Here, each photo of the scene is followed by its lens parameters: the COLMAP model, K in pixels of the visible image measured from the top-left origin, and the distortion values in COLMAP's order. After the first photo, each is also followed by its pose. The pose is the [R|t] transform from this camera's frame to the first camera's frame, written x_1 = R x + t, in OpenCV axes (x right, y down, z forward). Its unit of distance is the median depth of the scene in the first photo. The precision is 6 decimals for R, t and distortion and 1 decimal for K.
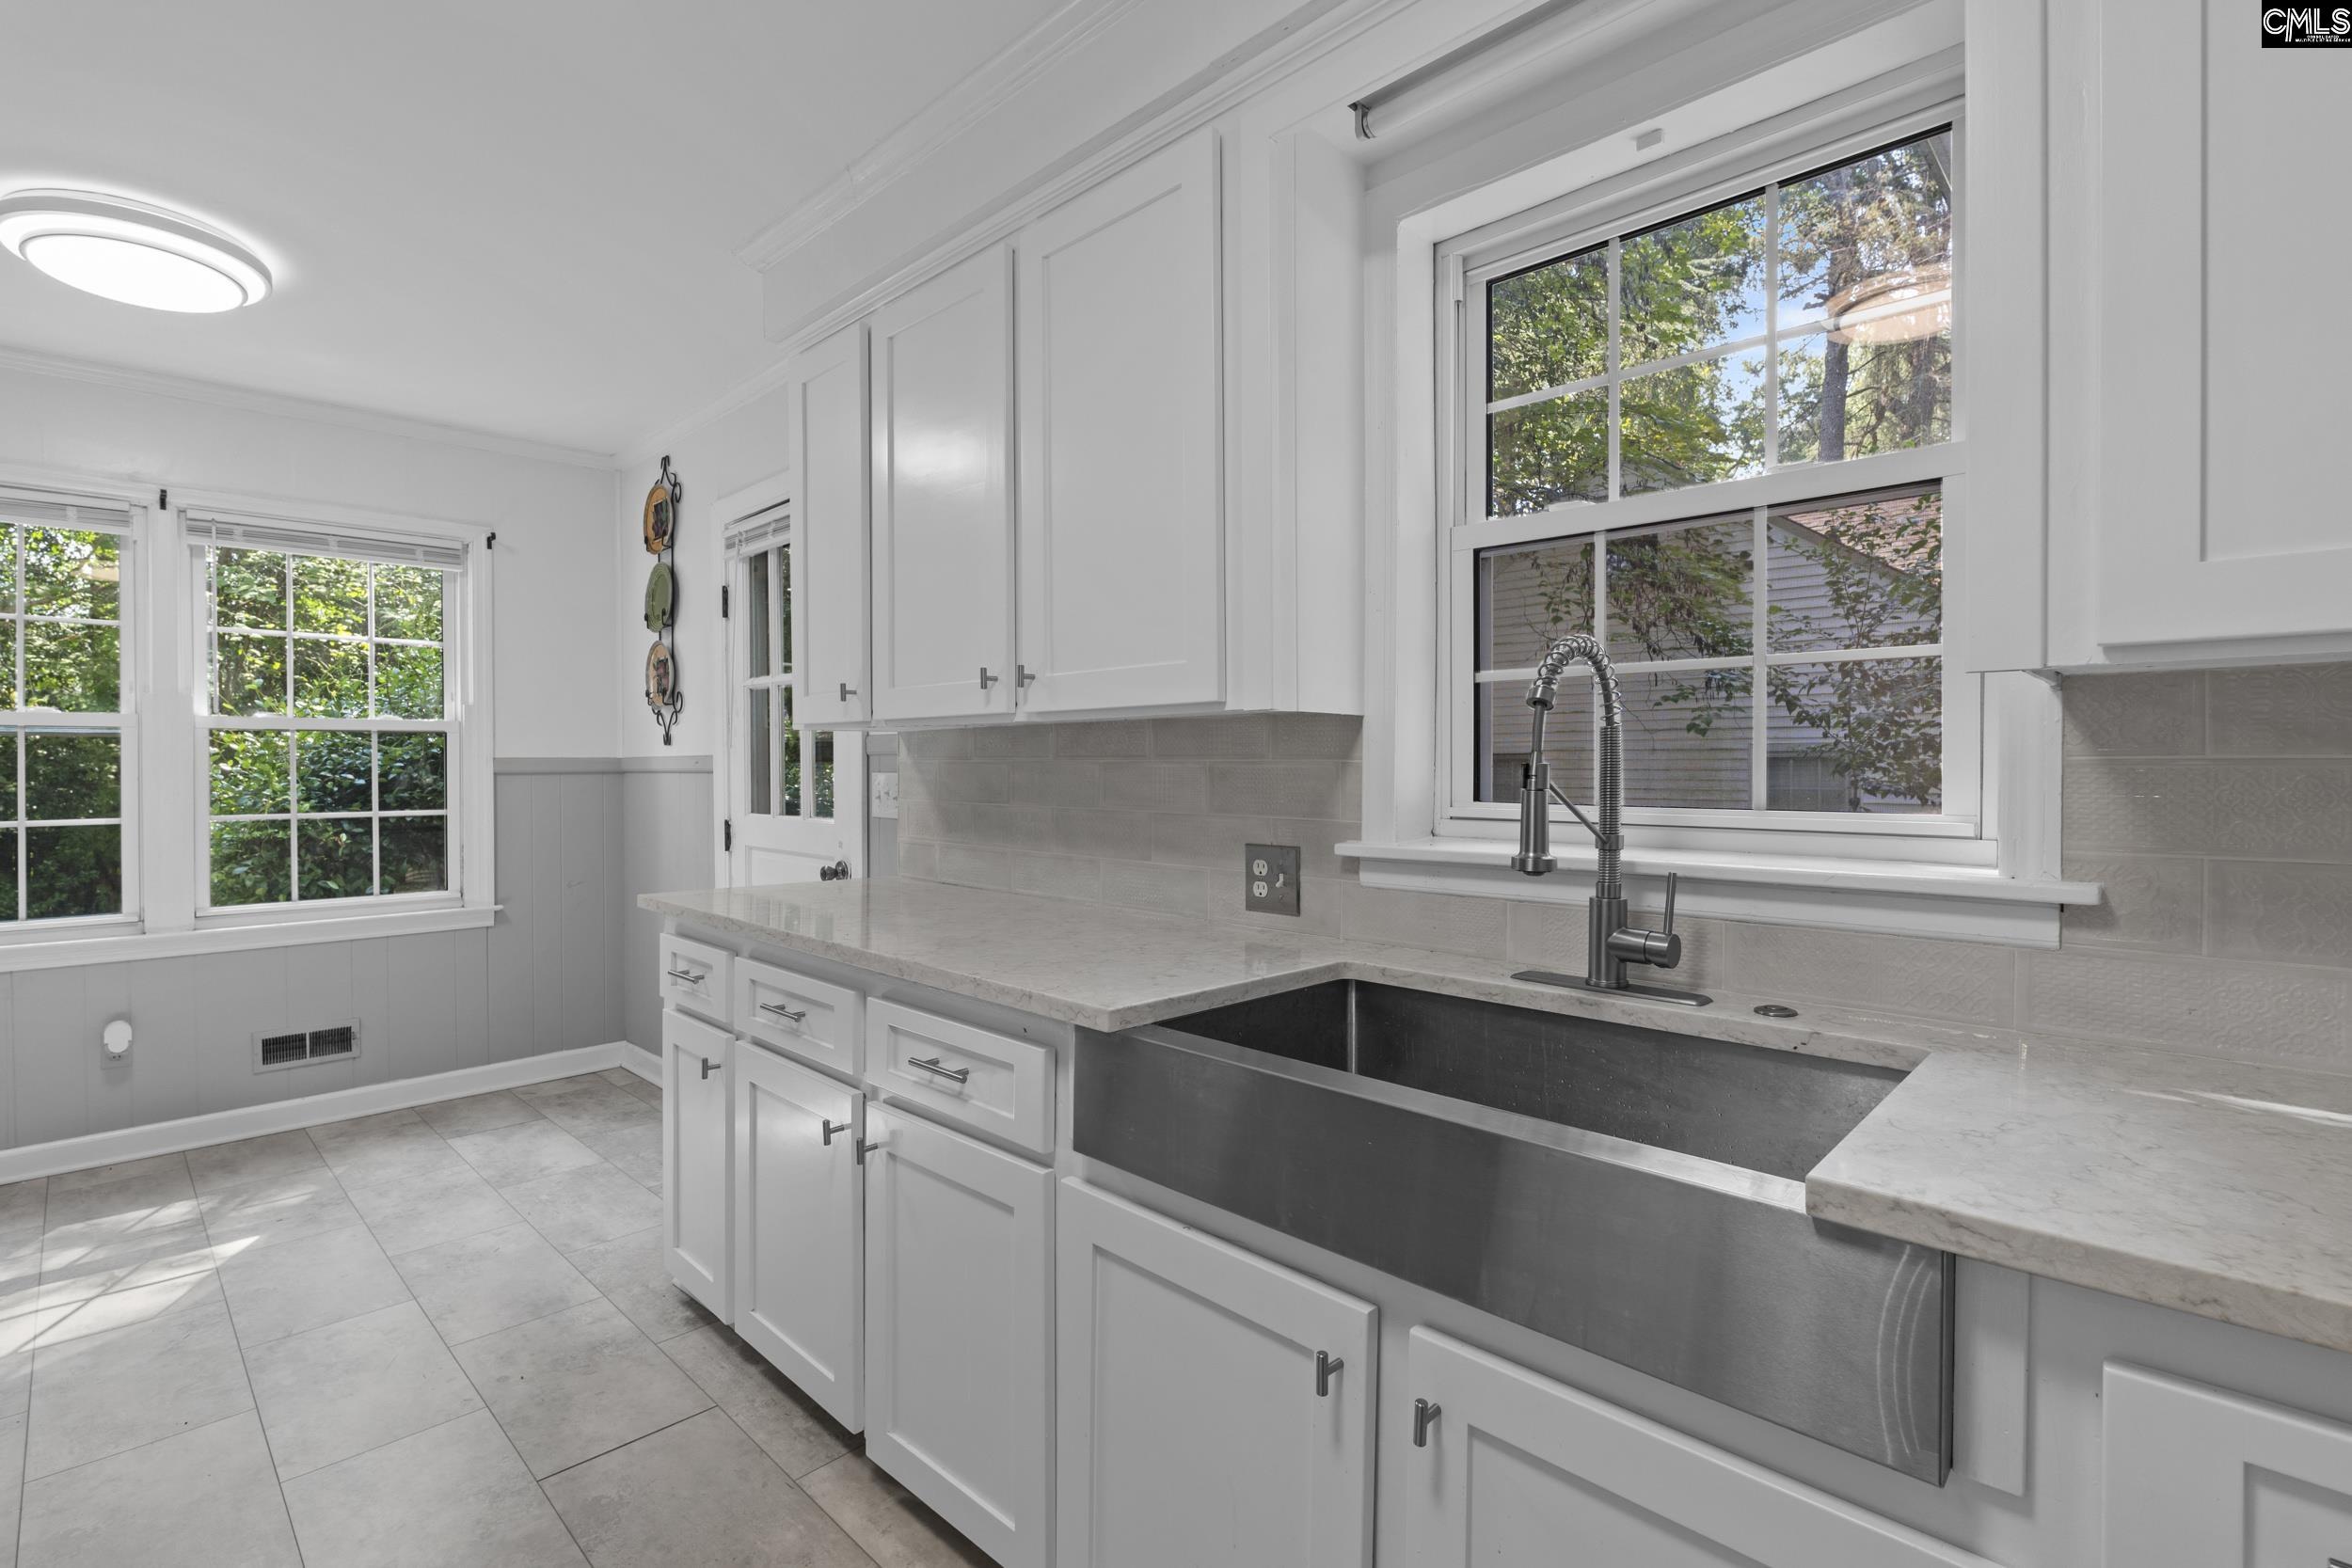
lens RADIAL K [[1076.5, 0, 1170.8], [0, 1076.5, 772.4], [0, 0, 1]] dist [-0.007386, -0.000197]
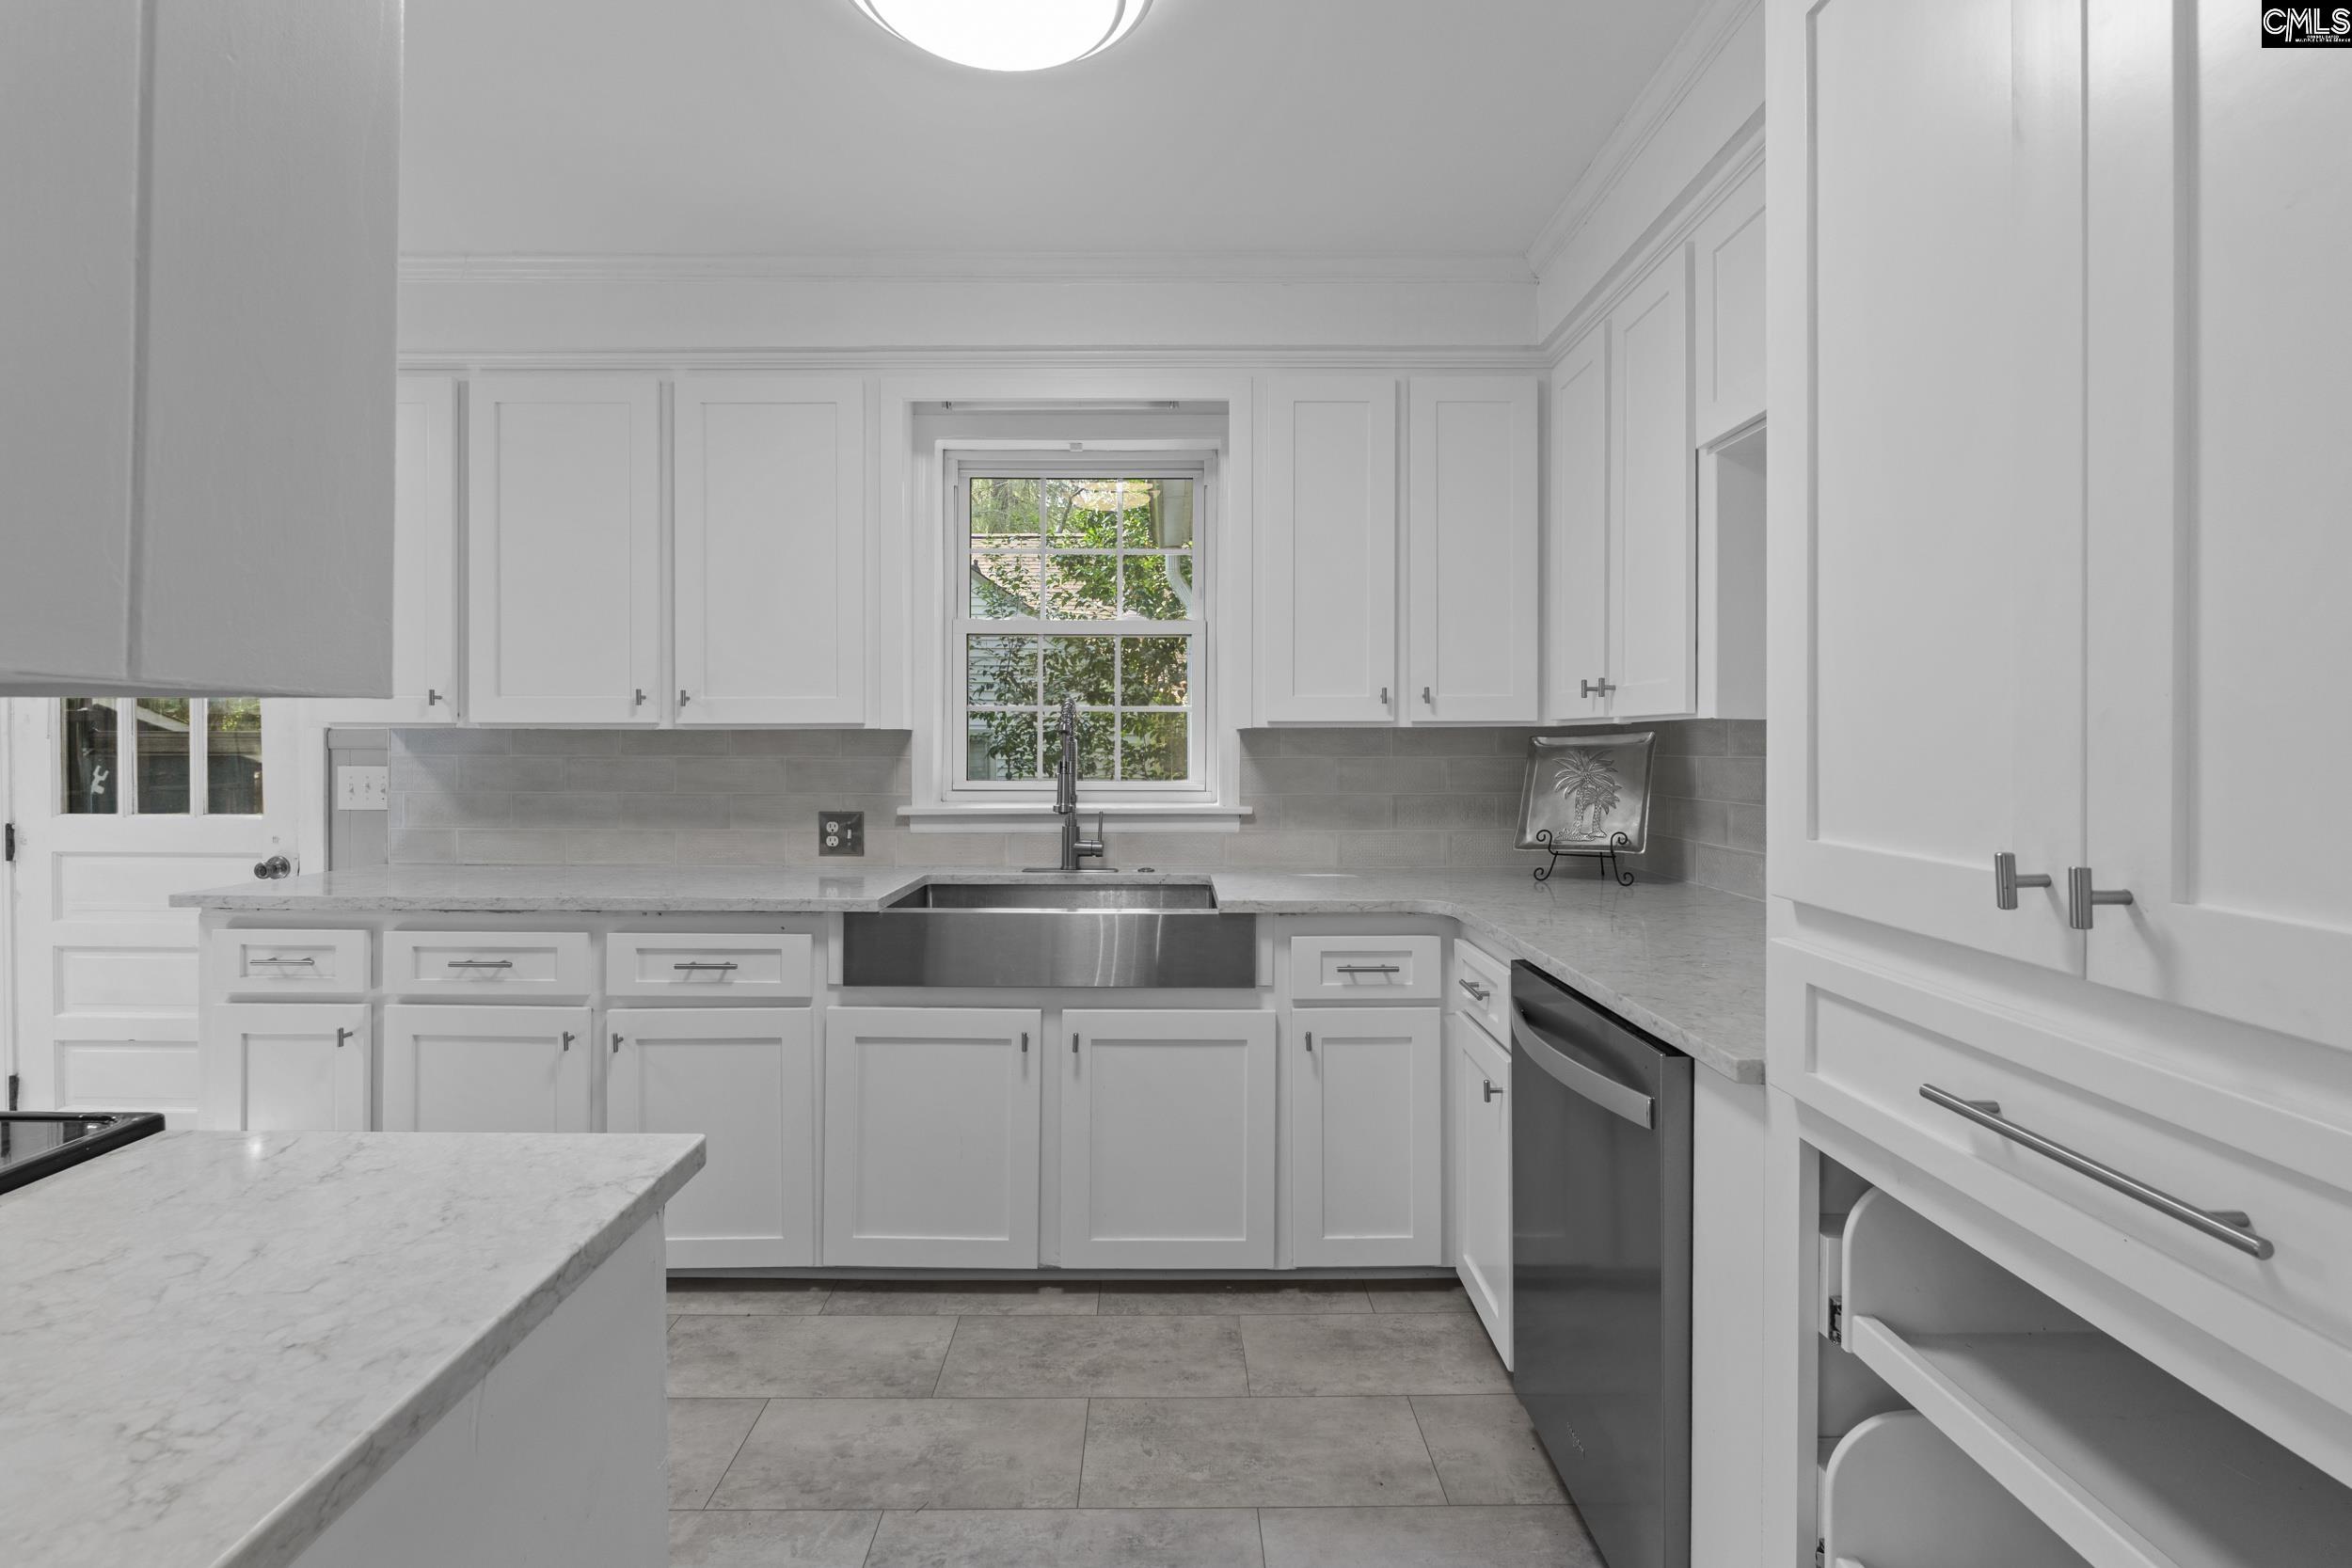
lens RADIAL K [[1076.5, 0, 1176.6], [0, 1076.5, 747.7], [0, 0, 1]] dist [-0.007386, -0.000197]
pose [[0.705936, -0.001561, 0.708274, -0.401298], [0.002374, 0.999997, -0.000162, -0.013963], [-0.708272, 0.001796, 0.705938, -0.260541]]
